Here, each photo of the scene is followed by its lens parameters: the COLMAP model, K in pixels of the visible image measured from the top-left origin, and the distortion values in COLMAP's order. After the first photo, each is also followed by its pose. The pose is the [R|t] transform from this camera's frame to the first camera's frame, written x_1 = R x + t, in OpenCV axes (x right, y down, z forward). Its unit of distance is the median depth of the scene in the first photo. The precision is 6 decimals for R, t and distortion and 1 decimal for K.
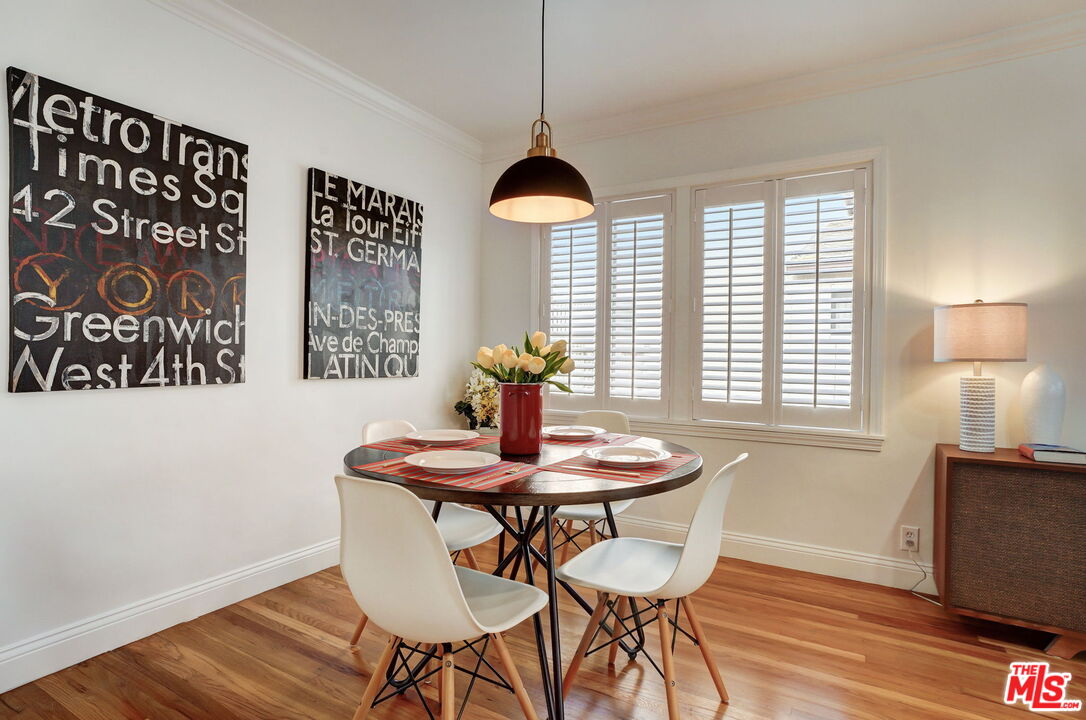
lens RADIAL K [[554.0, 0, 543.0], [0, 554.0, 360.0], [0, 0, 1]] dist [-0.059000, 0.029686]
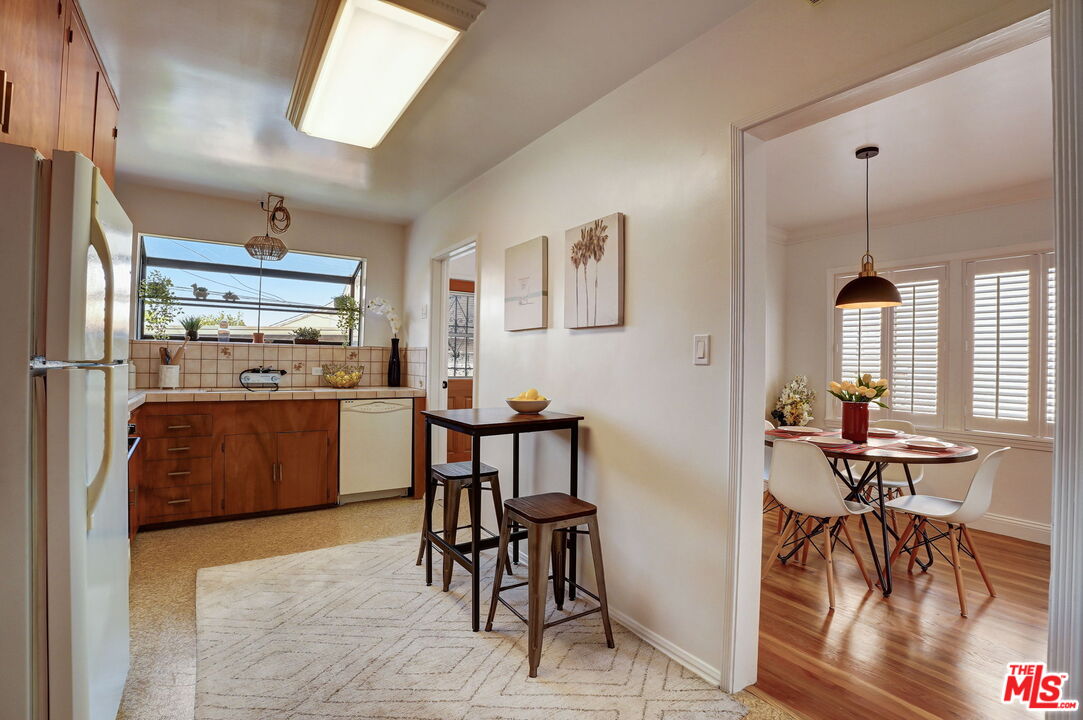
lens RADIAL K [[500.9, 0, 541.5], [0, 500.9, 360.0], [0, 0, 1]] dist [-0.078727, 0.025576]
pose [[0.905120, 0.001953, -0.425153, -0.275260], [-0.010548, 0.999785, -0.017862, -0.051425], [0.425026, 0.020652, 0.904945, -0.822524]]
